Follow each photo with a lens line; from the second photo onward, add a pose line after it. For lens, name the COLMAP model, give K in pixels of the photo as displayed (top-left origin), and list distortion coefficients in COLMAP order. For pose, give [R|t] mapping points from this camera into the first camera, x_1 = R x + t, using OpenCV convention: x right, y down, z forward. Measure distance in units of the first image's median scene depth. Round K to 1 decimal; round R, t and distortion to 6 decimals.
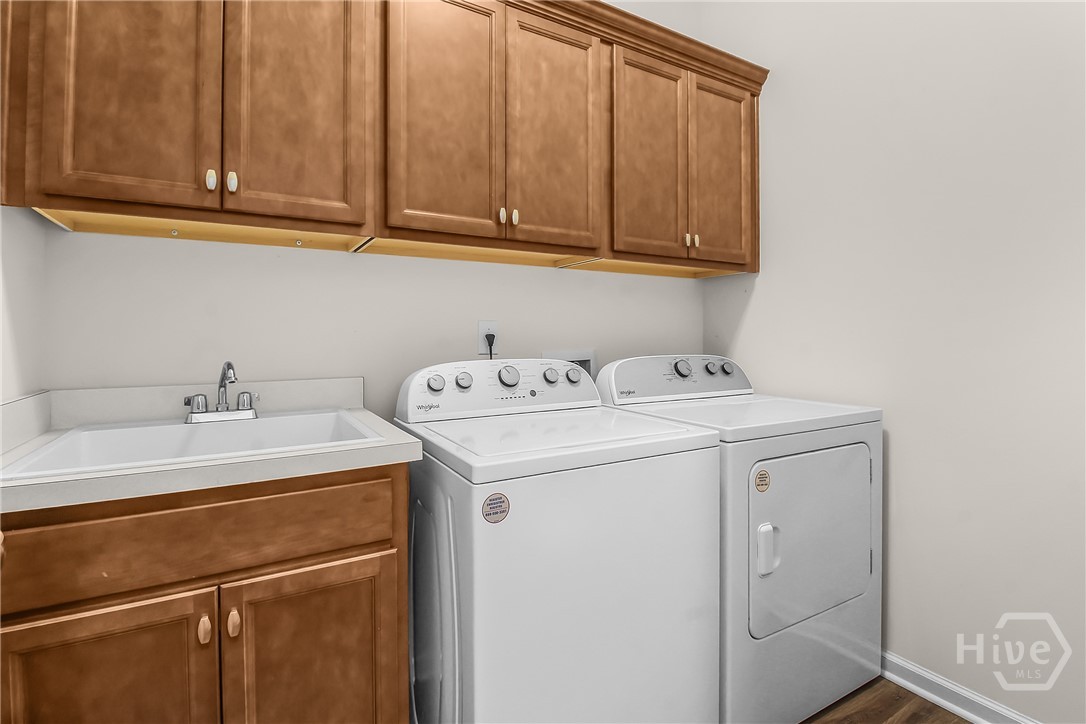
lens RADIAL K [[517.1, 0, 555.5], [0, 517.1, 332.0], [0, 0, 1]] dist [-0.014674, -0.004831]
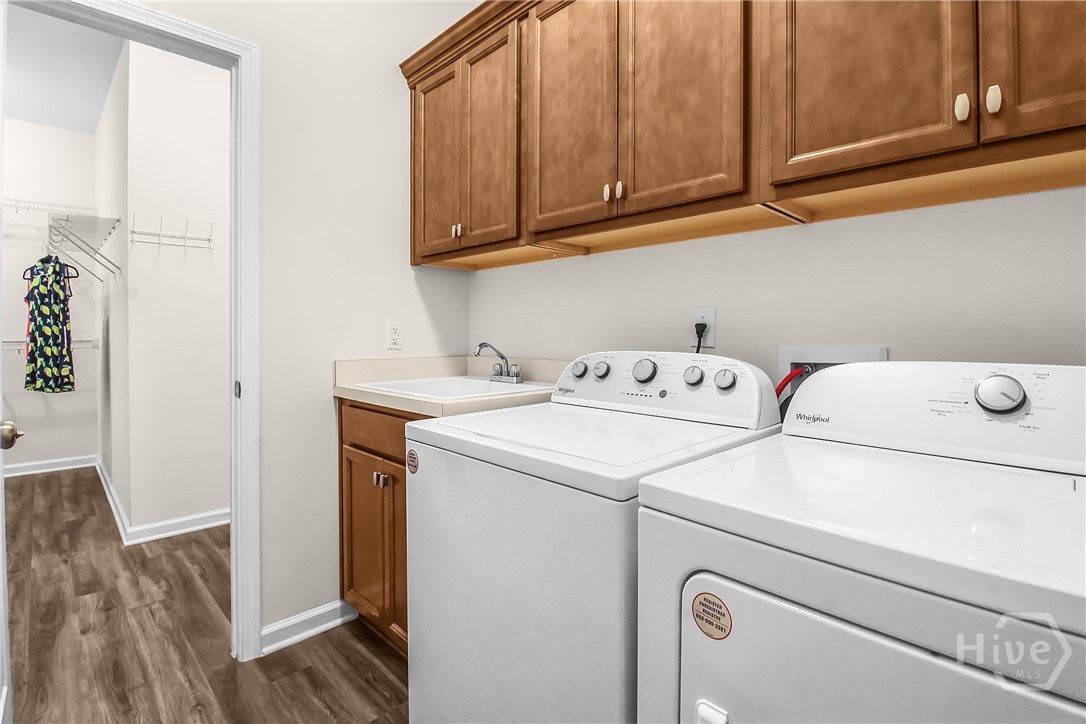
lens RADIAL K [[517.1, 0, 540.0], [0, 517.1, 339.0], [0, 0, 1]] dist [-0.014674, -0.004831]
pose [[0.220970, 0.012009, -0.975207, 0.745063], [0.005306, 0.999895, 0.013515, 0.020265], [0.975266, -0.008161, 0.220883, 0.661032]]
